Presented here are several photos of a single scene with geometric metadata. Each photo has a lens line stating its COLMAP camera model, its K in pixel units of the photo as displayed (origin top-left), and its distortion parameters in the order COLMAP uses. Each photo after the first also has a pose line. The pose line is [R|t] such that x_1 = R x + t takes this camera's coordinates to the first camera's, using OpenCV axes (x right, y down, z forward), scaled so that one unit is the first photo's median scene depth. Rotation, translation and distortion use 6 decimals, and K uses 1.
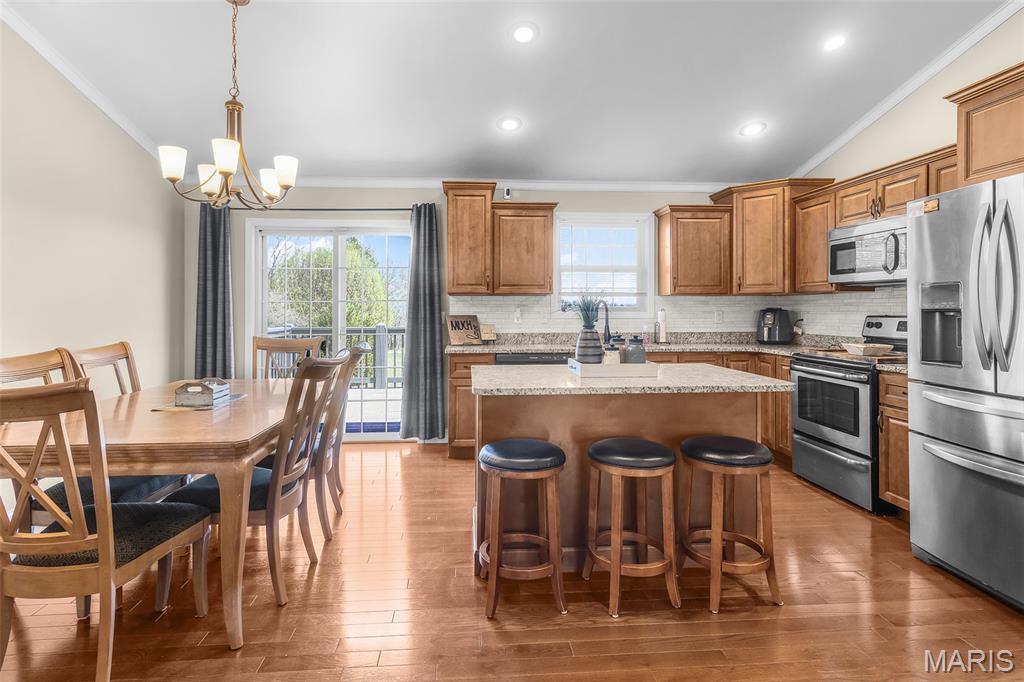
lens RADIAL K [[518.2, 0, 506.7], [0, 518.2, 315.4], [0, 0, 1]] dist [0.000482, -0.000099]
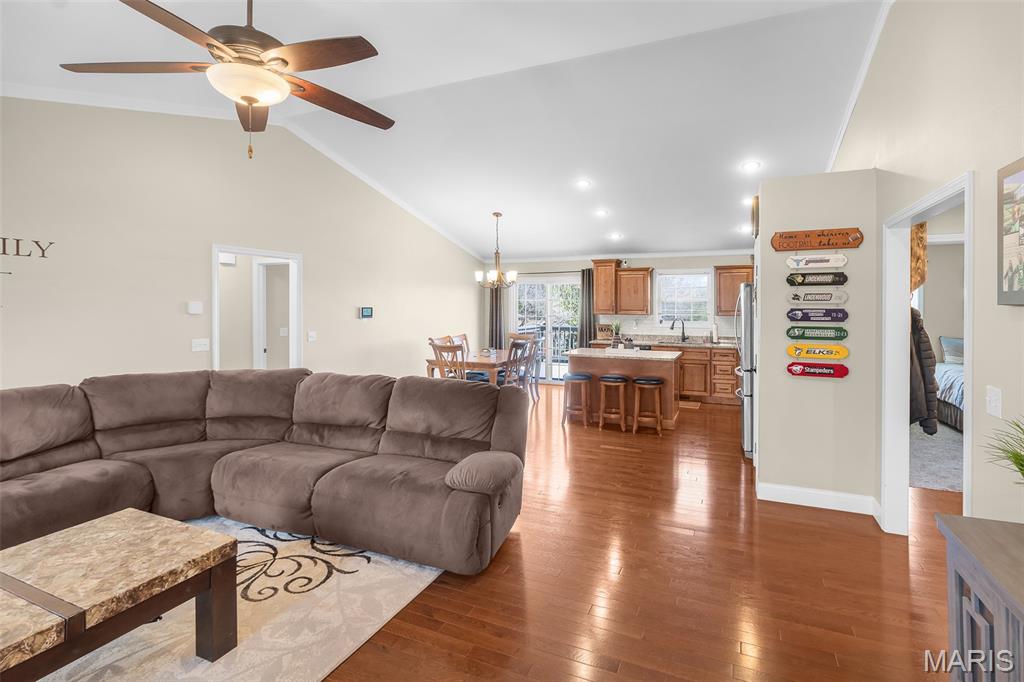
lens RADIAL K [[489.0, 0, 533.1], [0, 489.0, 317.9], [0, 0, 1]] dist [0.013465, 0.000038]
pose [[0.888373, 0.014770, -0.458884, 0.600733], [-0.007077, 0.999804, 0.018479, -0.066078], [0.459067, -0.013169, 0.888304, -0.885491]]
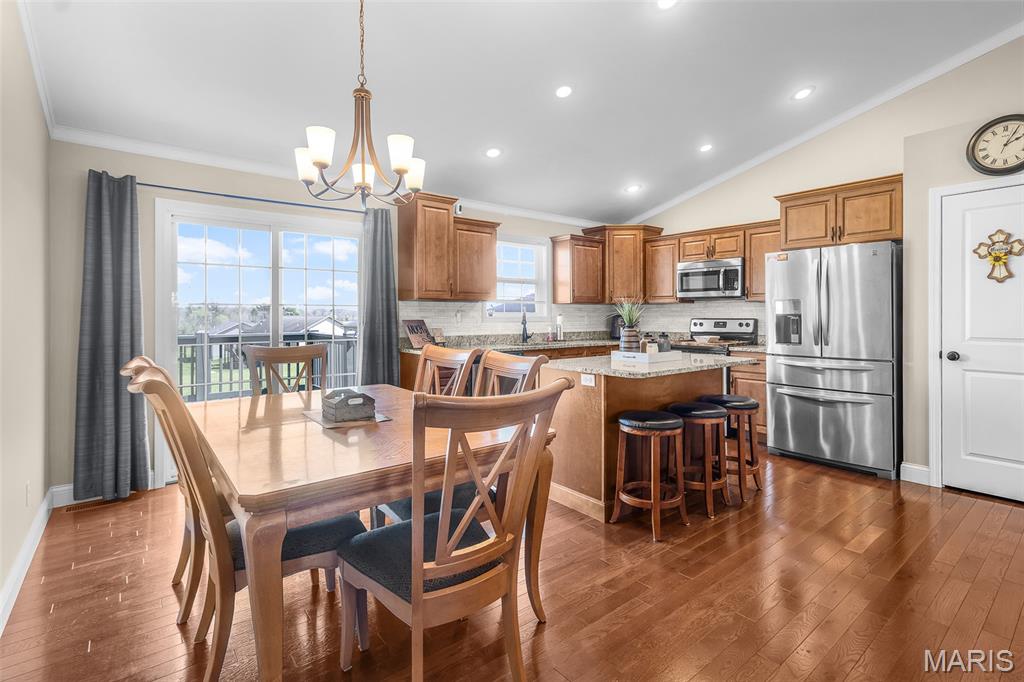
lens RADIAL K [[480.0, 0, 534.1], [0, 480.0, 317.8], [0, 0, 1]] dist [0.000187, 0.000033]
pose [[0.812942, -0.002725, 0.582338, -0.522292], [0.006734, 0.999966, -0.004722, 0.002178], [-0.582305, 0.007760, 0.812933, 0.083645]]
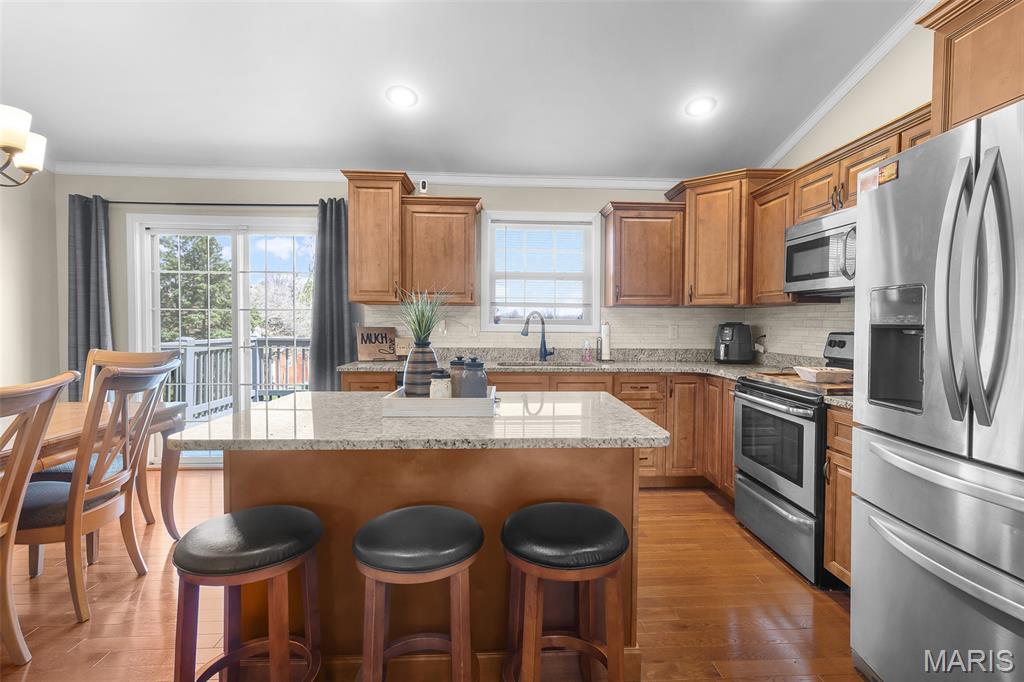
lens RADIAL K [[480.5, 0, 532.3], [0, 480.5, 339.4], [0, 0, 1]] dist [0.001000, 0.000338]
pose [[0.999870, 0.010074, -0.012623, 0.218113], [-0.009753, 0.999633, 0.025266, -0.002877], [0.012873, -0.025139, 0.999601, 0.215253]]
